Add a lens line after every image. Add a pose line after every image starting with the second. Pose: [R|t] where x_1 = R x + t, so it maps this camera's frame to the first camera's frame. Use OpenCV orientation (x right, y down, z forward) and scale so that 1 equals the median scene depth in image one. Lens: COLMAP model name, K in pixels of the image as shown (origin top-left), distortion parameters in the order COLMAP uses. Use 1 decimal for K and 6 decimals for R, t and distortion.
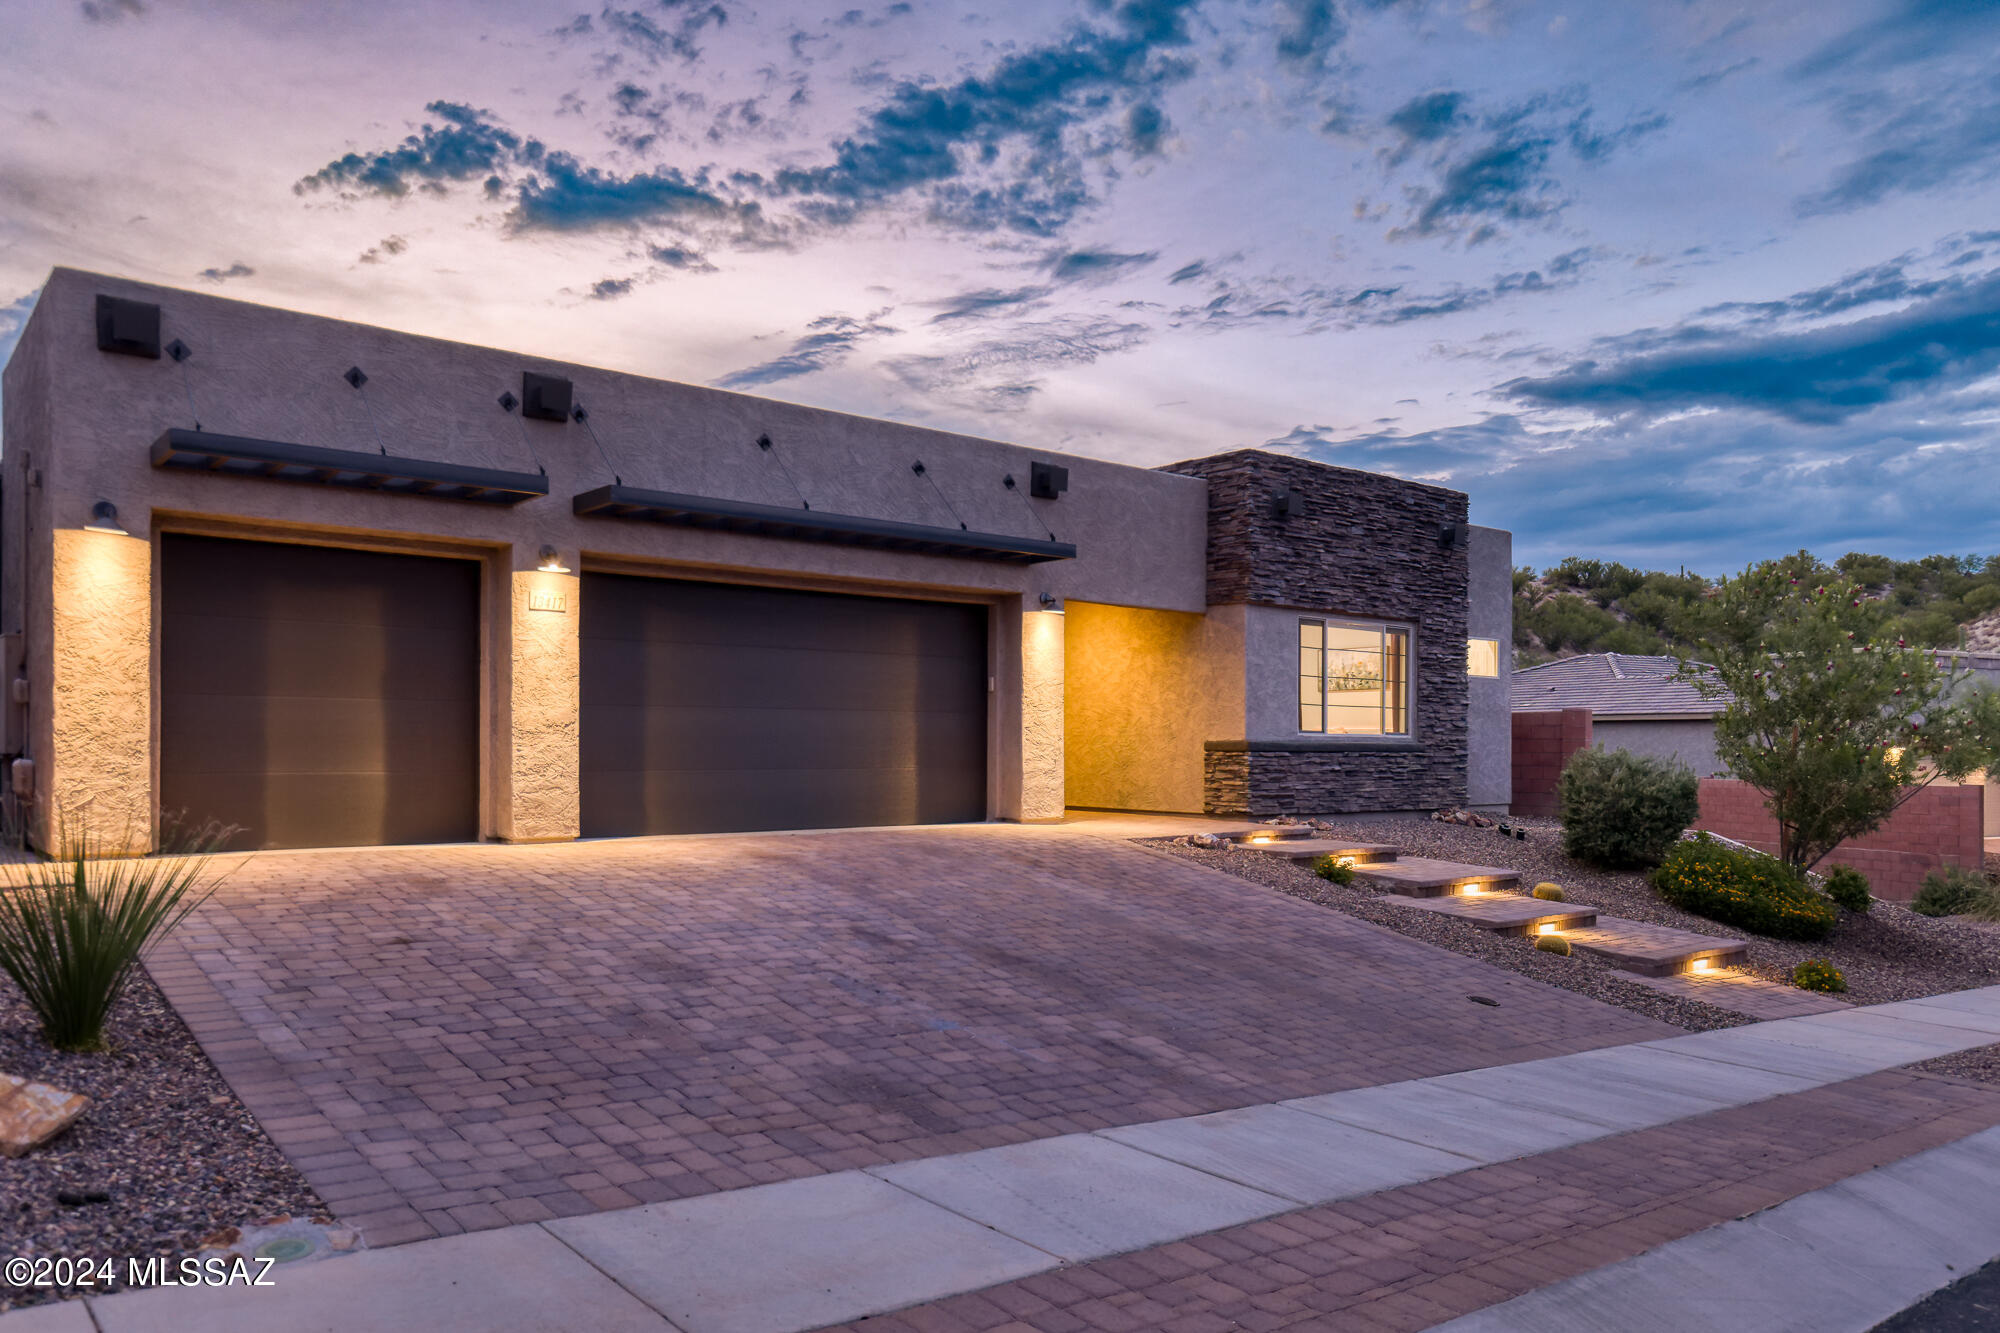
lens RADIAL K [[1404.0, 0, 1000.0], [0, 1404.0, 666.5], [0, 0, 1]] dist [0.004342, -0.005330]
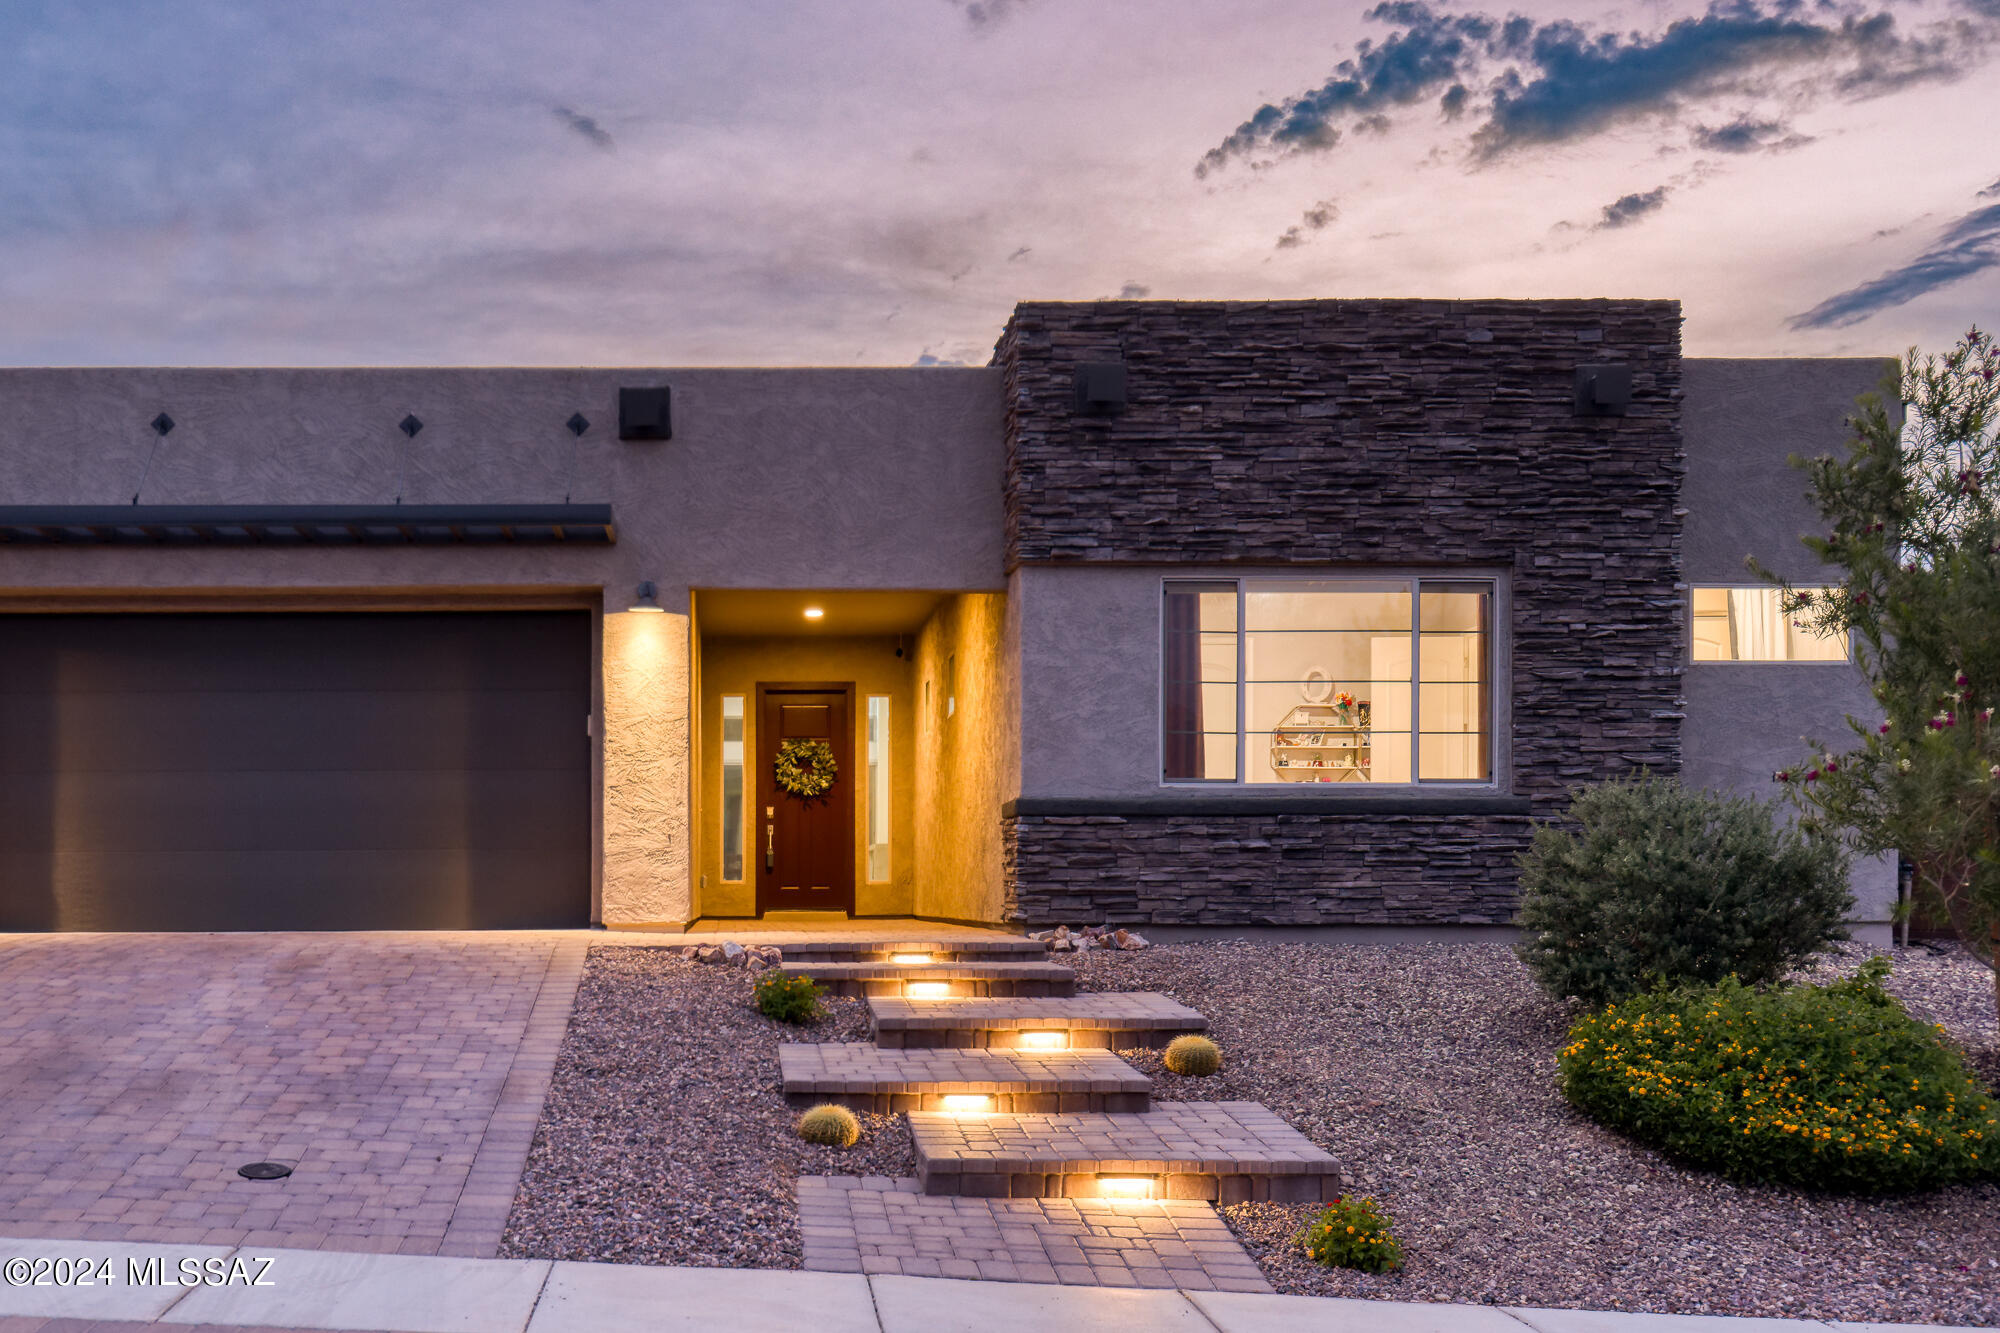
lens RADIAL K [[2068.2, 0, 999.9], [0, 2068.2, 794.5], [0, 0, 1]] dist [0.009608, 0.021815]
pose [[0.776814, -0.042476, -0.628296, 0.106053], [0.043930, 0.998947, -0.013219, 0.009285], [0.628196, -0.017333, 0.777862, 0.047536]]
